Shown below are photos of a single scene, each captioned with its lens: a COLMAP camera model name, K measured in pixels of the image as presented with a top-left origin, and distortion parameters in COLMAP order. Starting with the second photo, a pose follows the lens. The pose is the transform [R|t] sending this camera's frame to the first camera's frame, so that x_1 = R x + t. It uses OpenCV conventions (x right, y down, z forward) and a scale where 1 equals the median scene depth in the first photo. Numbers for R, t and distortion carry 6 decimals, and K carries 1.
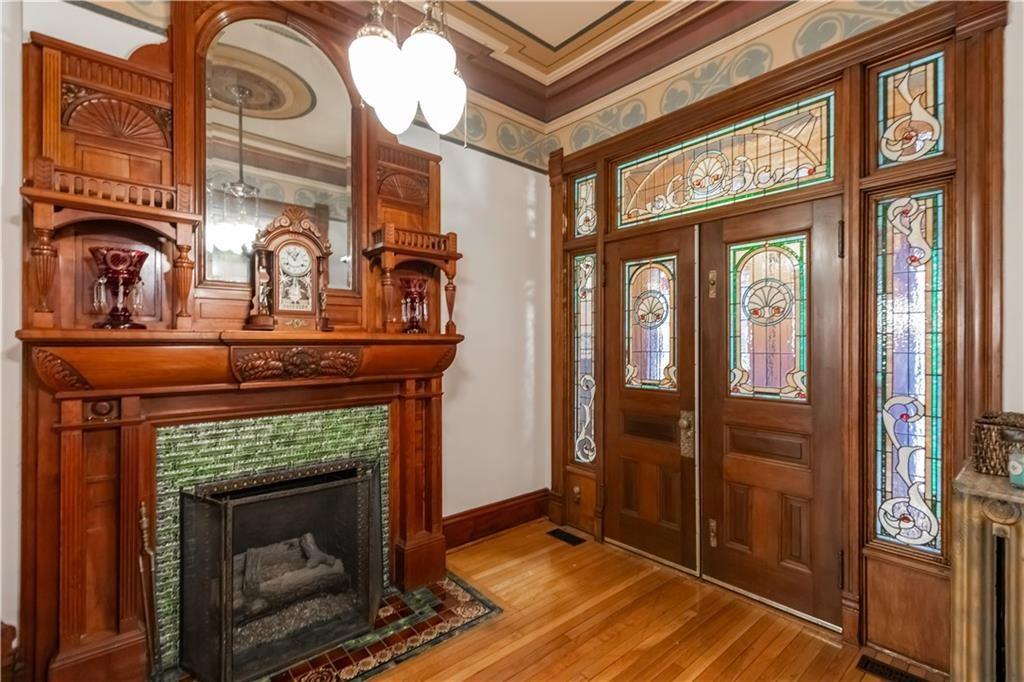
lens RADIAL K [[459.4, 0, 517.1], [0, 459.4, 344.5], [0, 0, 1]] dist [0.003659, -0.000826]
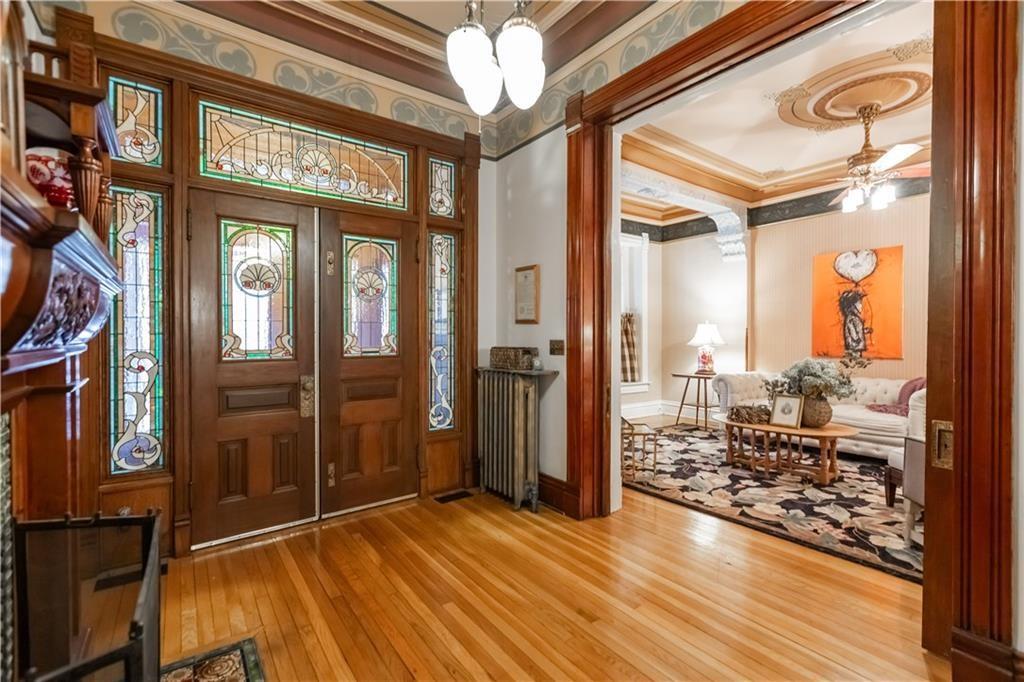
lens RADIAL K [[459.4, 0, 518.1], [0, 459.4, 337.4], [0, 0, 1]] dist [0.003659, -0.000826]
pose [[0.075883, -0.008890, 0.997077, -0.704354], [0.000926, 0.999960, 0.008846, 0.047685], [-0.997116, 0.000252, 0.075888, 0.431445]]
